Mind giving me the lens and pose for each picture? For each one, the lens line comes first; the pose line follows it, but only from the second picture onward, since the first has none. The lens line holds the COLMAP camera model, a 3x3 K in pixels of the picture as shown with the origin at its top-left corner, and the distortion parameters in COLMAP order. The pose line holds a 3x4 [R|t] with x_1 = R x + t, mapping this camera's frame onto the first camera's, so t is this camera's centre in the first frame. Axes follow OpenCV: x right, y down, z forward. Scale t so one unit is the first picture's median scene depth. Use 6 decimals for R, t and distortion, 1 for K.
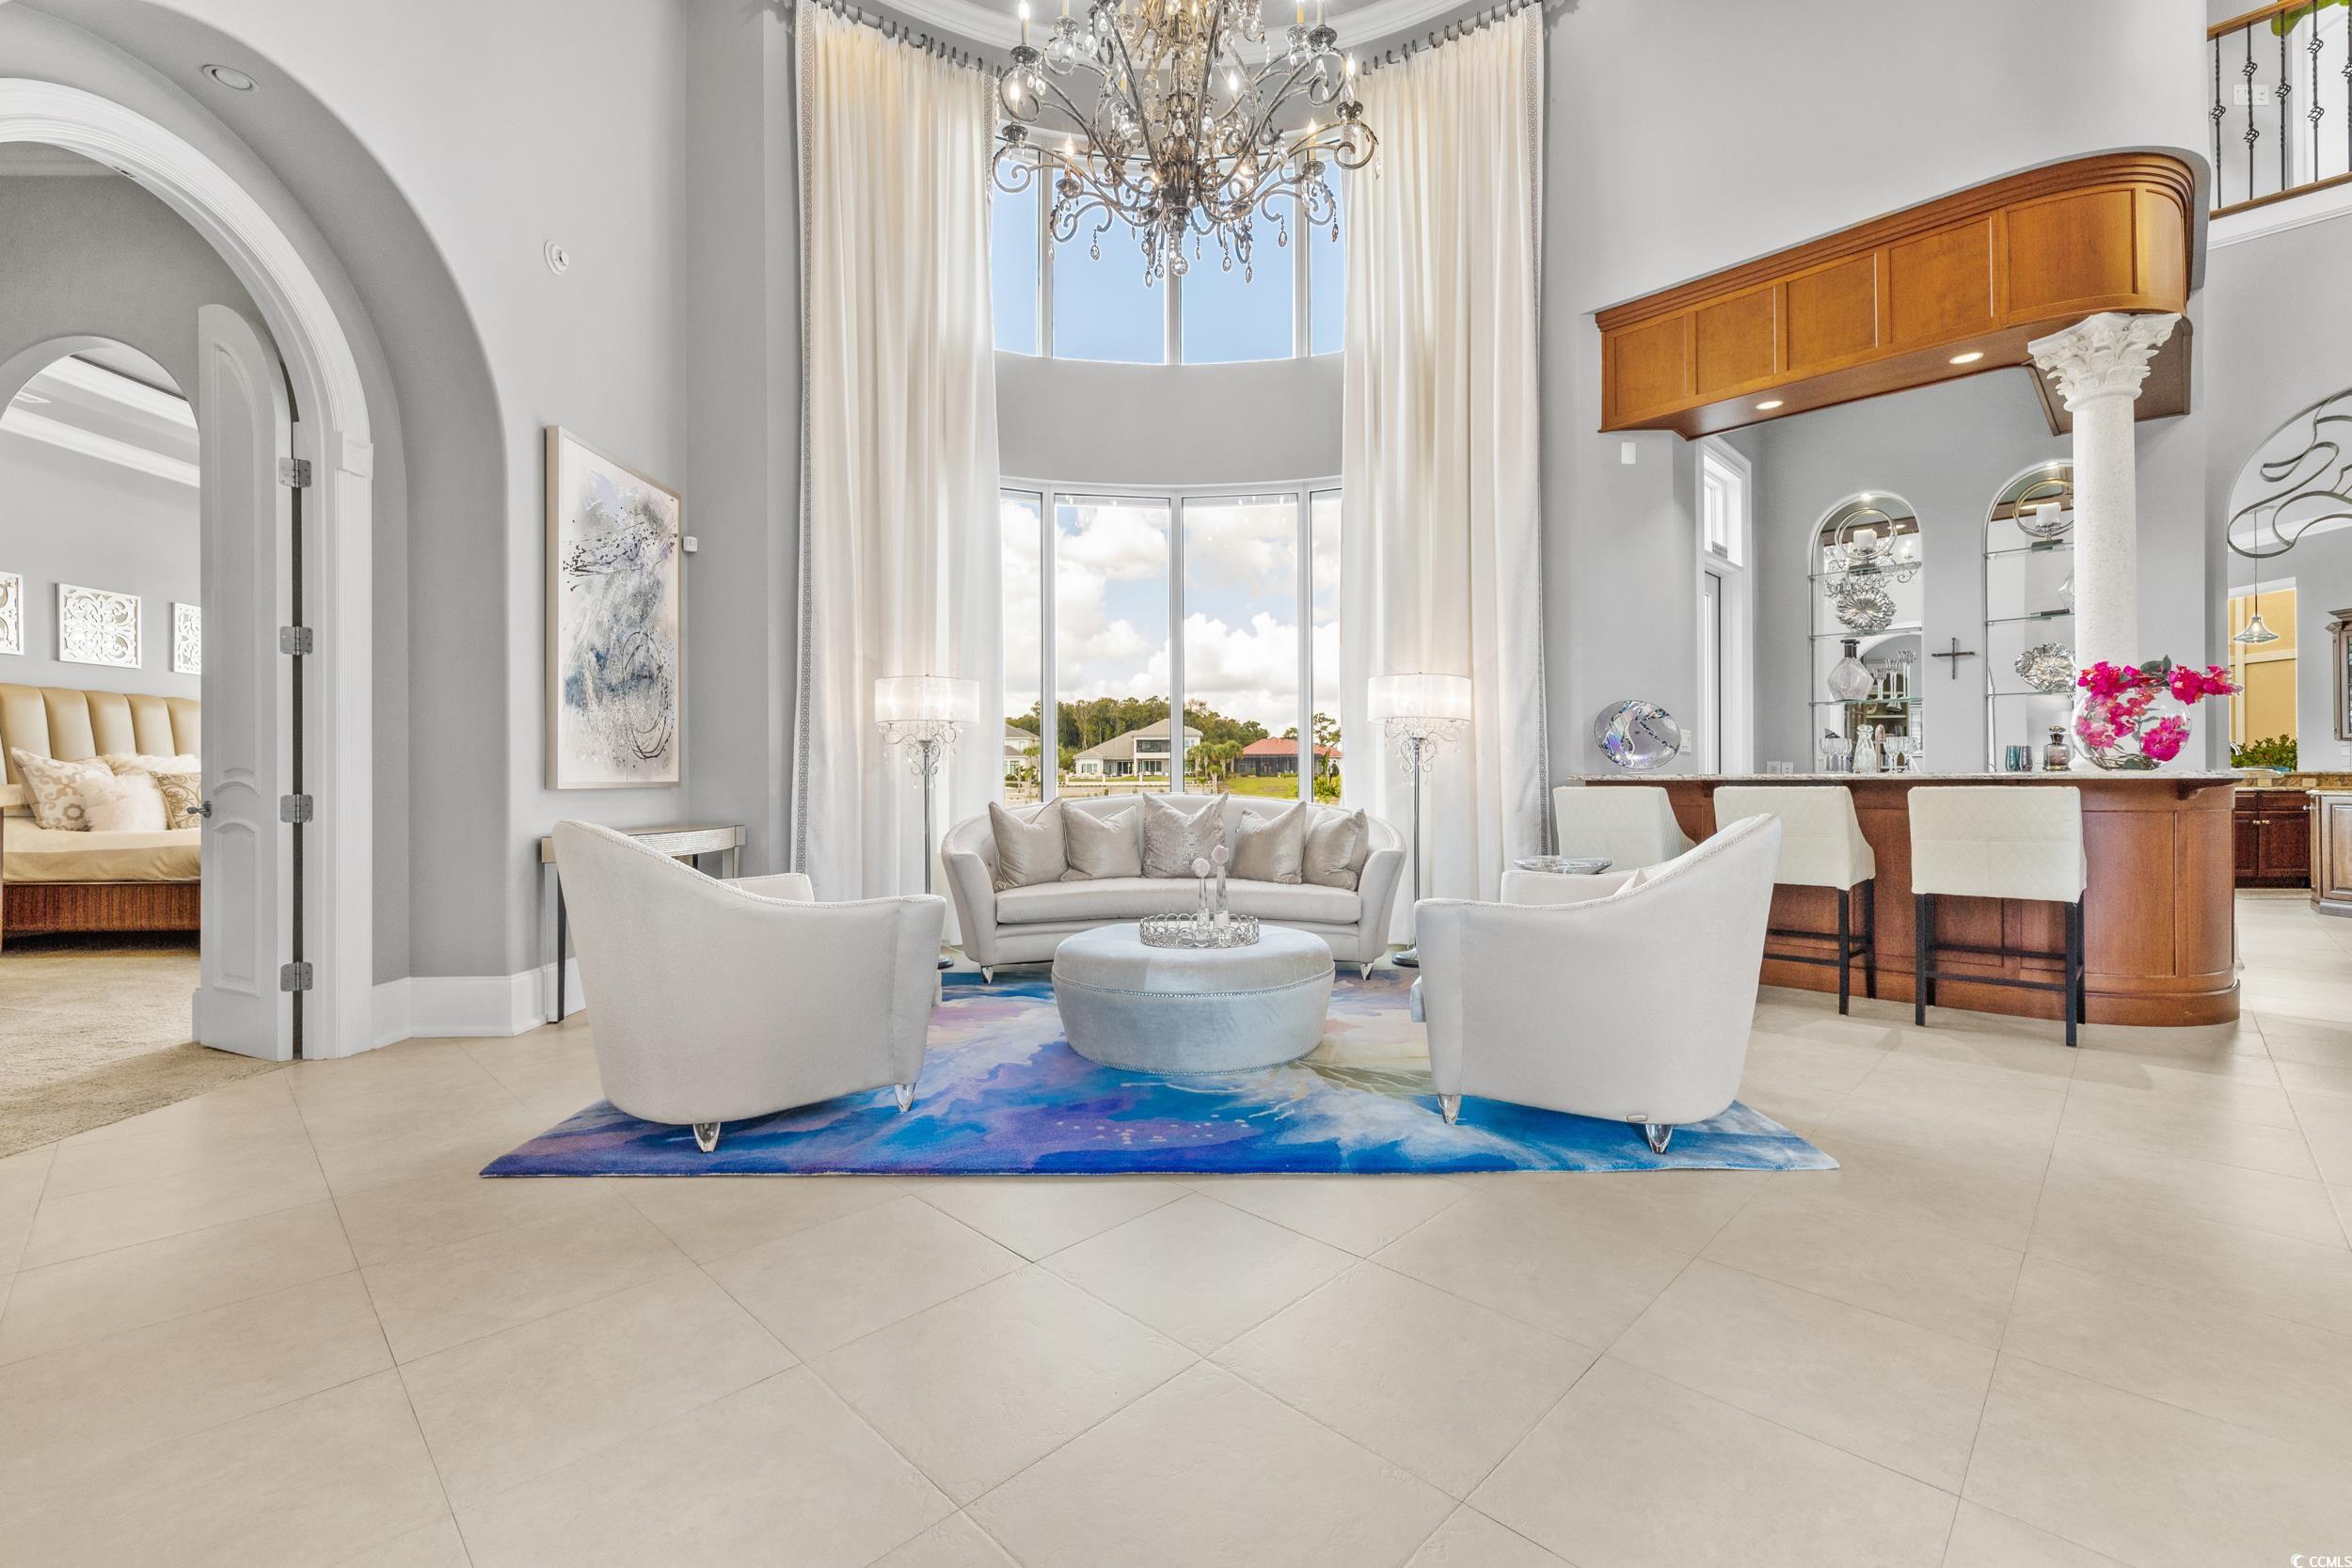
lens RADIAL K [[984.9, 0, 1182.8], [0, 984.9, 776.0], [0, 0, 1]] dist [0.000733, 0.001061]
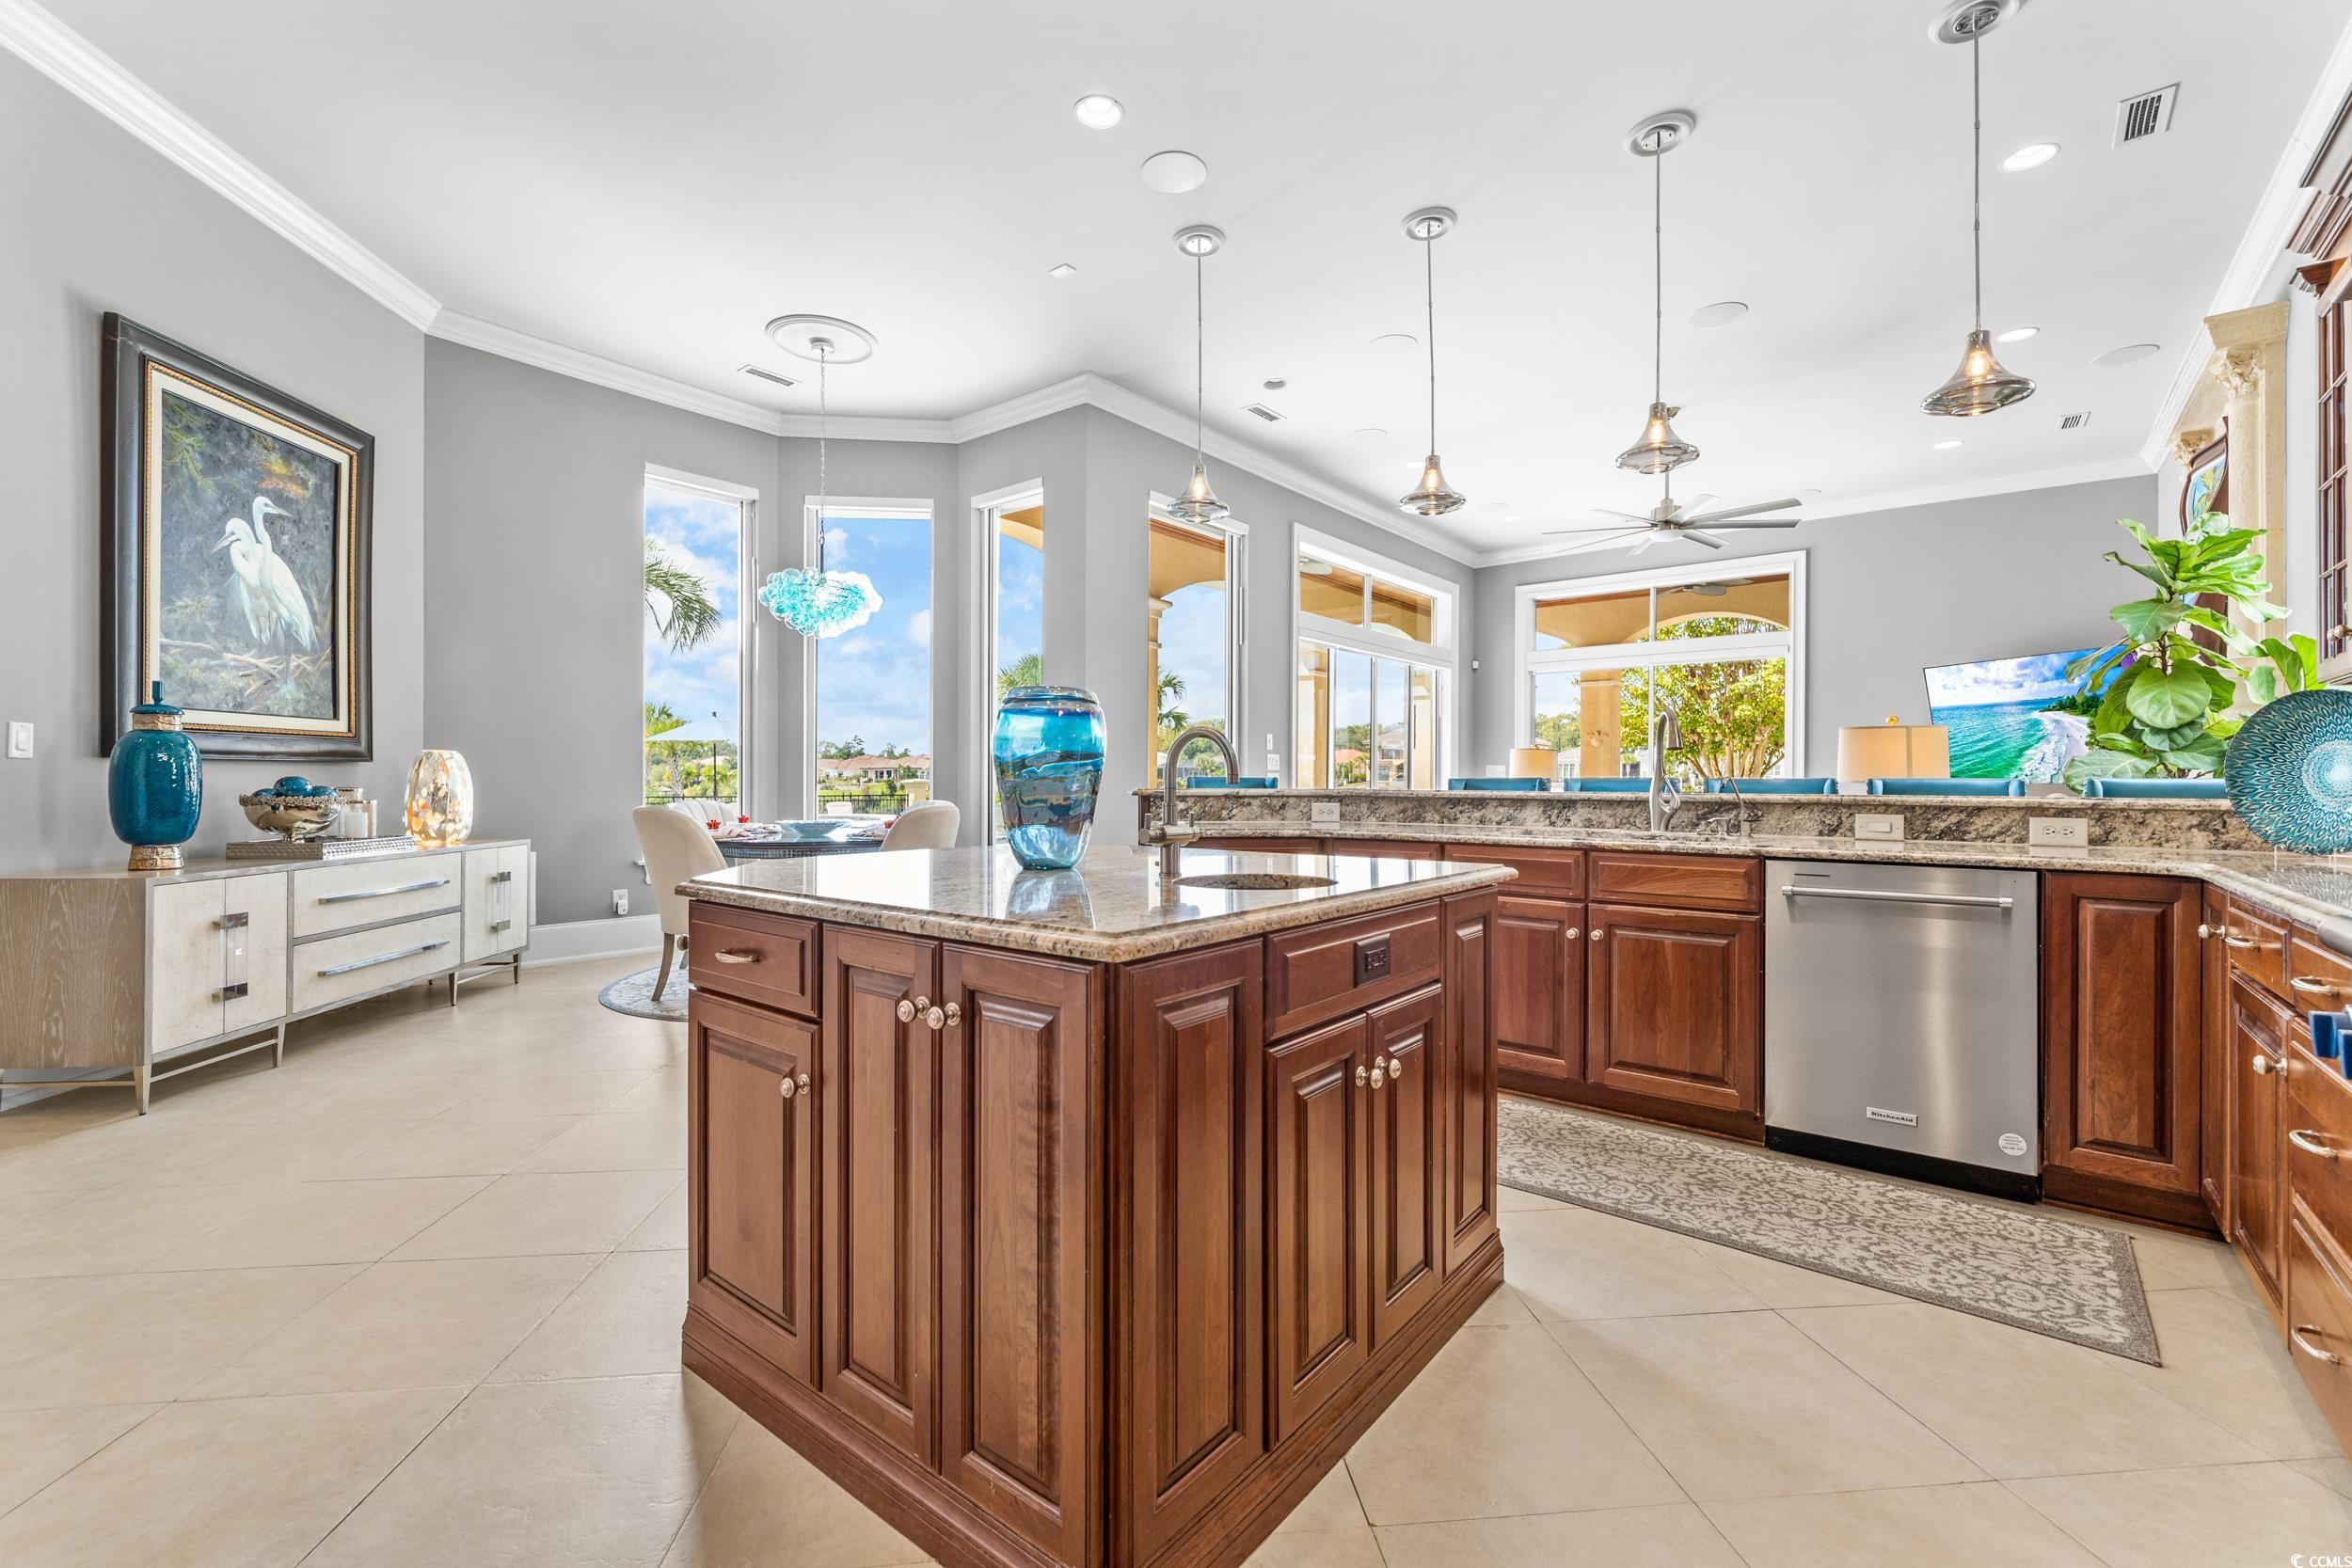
lens RADIAL K [[989.1, 0, 1182.8], [0, 989.1, 780.9], [0, 0, 1]] dist [0.000745, -0.000018]
pose [[0.769997, 0.006516, -0.638014, 1.919313], [-0.004359, 0.999978, 0.004953, -0.017097], [0.638032, -0.001033, 0.770009, 1.000873]]
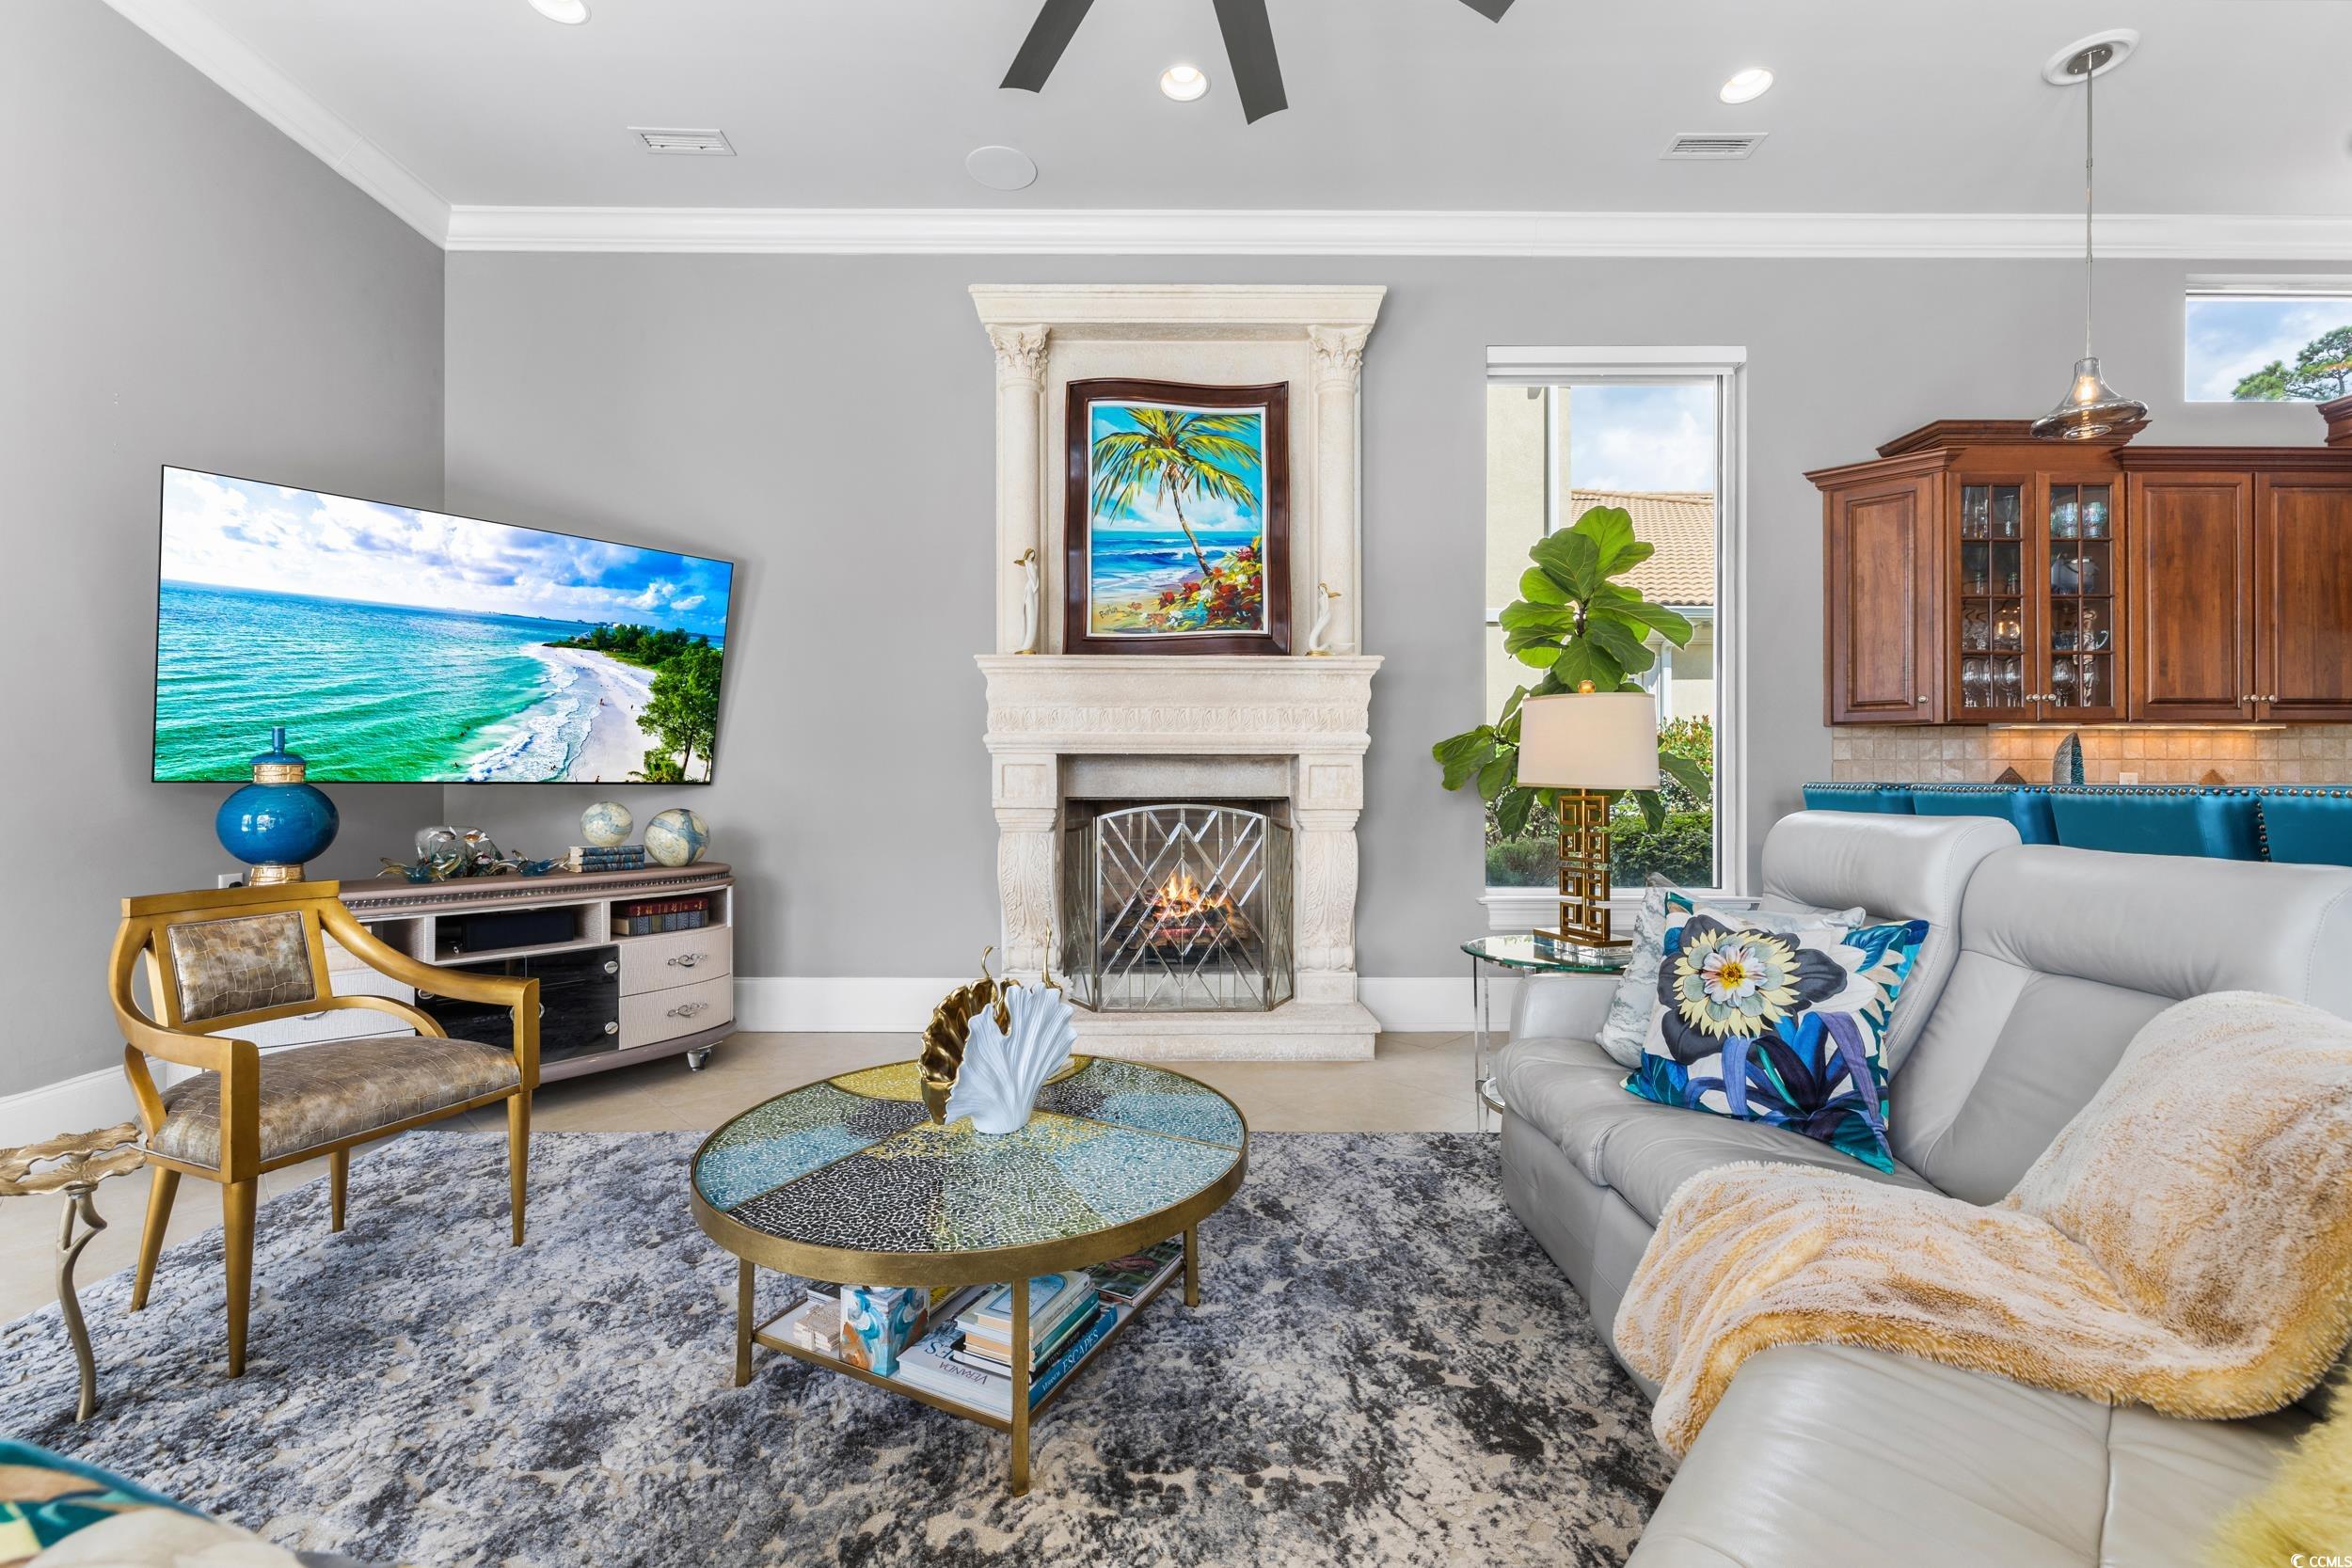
lens RADIAL K [[984.9, 0, 1182.8], [0, 984.9, 776.0], [0, 0, 1]] dist [0.000733, 0.001061]
pose [[0.003122, 0.004335, 0.999986, 1.290424], [-0.005757, 0.999974, -0.004317, -0.017555], [-0.999979, -0.005744, 0.003146, 2.313194]]
